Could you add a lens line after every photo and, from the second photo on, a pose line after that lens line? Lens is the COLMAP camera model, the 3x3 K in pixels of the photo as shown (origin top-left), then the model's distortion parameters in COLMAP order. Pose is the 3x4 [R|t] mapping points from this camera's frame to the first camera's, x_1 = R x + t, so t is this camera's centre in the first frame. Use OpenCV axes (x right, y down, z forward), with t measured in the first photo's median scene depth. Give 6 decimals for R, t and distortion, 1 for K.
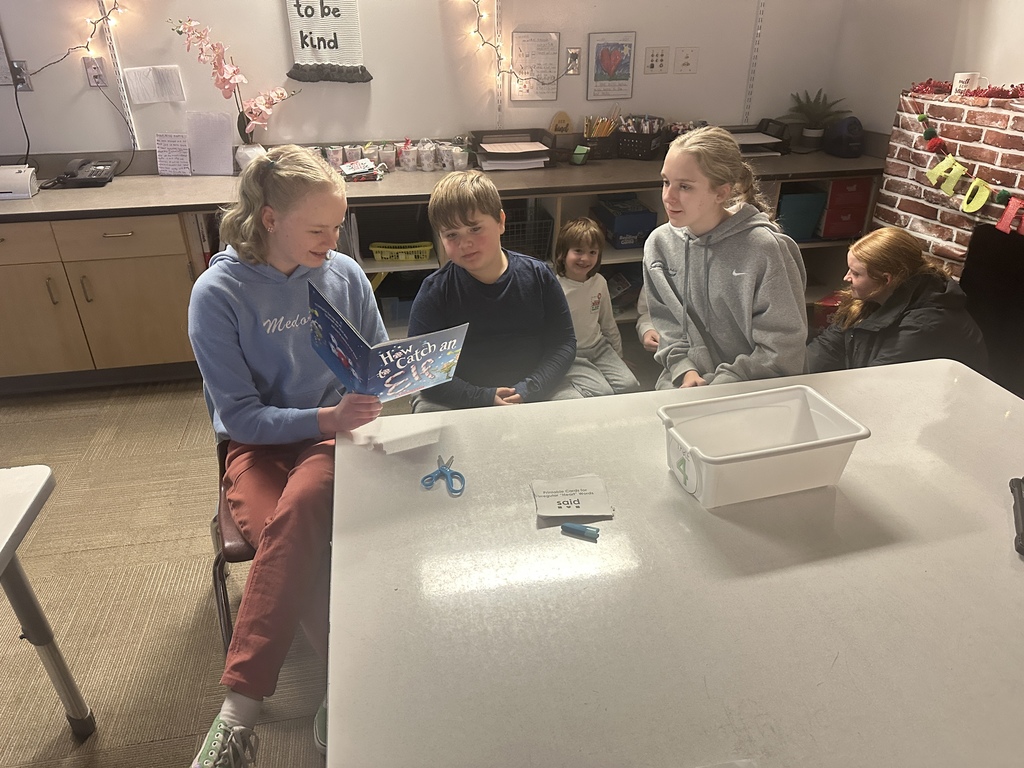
lens RADIAL K [[741.0, 0, 512.0], [0, 741.0, 384.0], [0, 0, 1]] dist [0.070413, -0.076162]
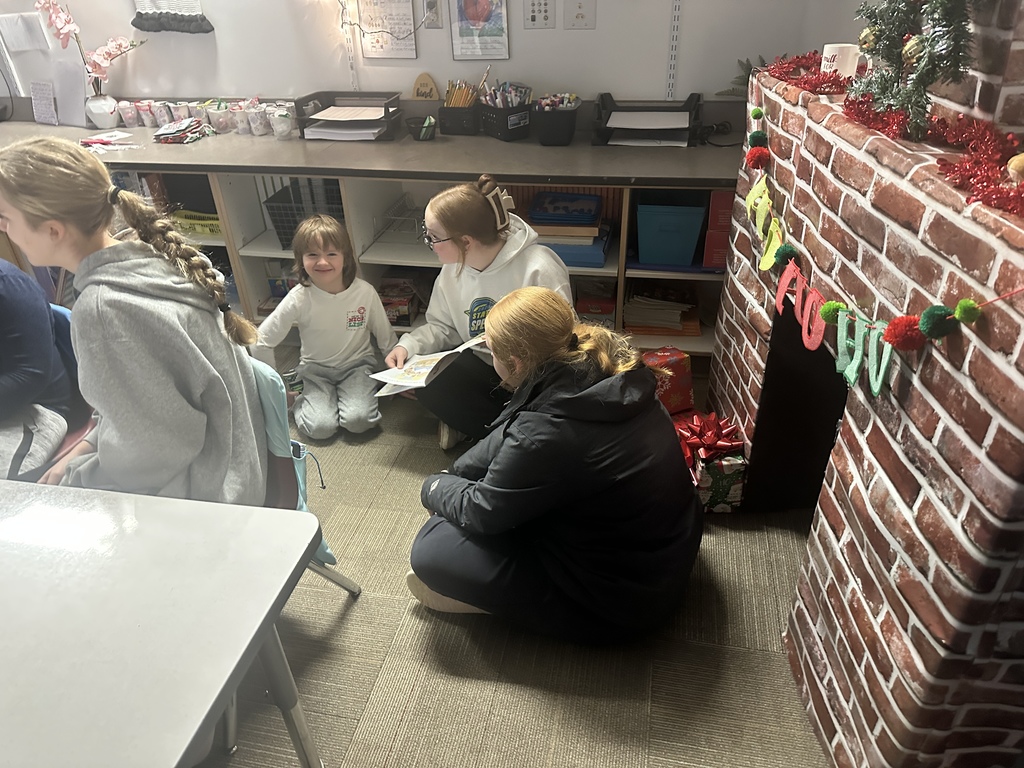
lens RADIAL K [[739.6, 0, 512.0], [0, 739.6, 384.0], [0, 0, 1]] dist [0.025331, -0.005911]
pose [[0.915713, 0.187511, -0.355399, 0.536175], [-0.157545, 0.981169, 0.111743, -0.139008], [0.369660, -0.046333, 0.928011, 0.265076]]
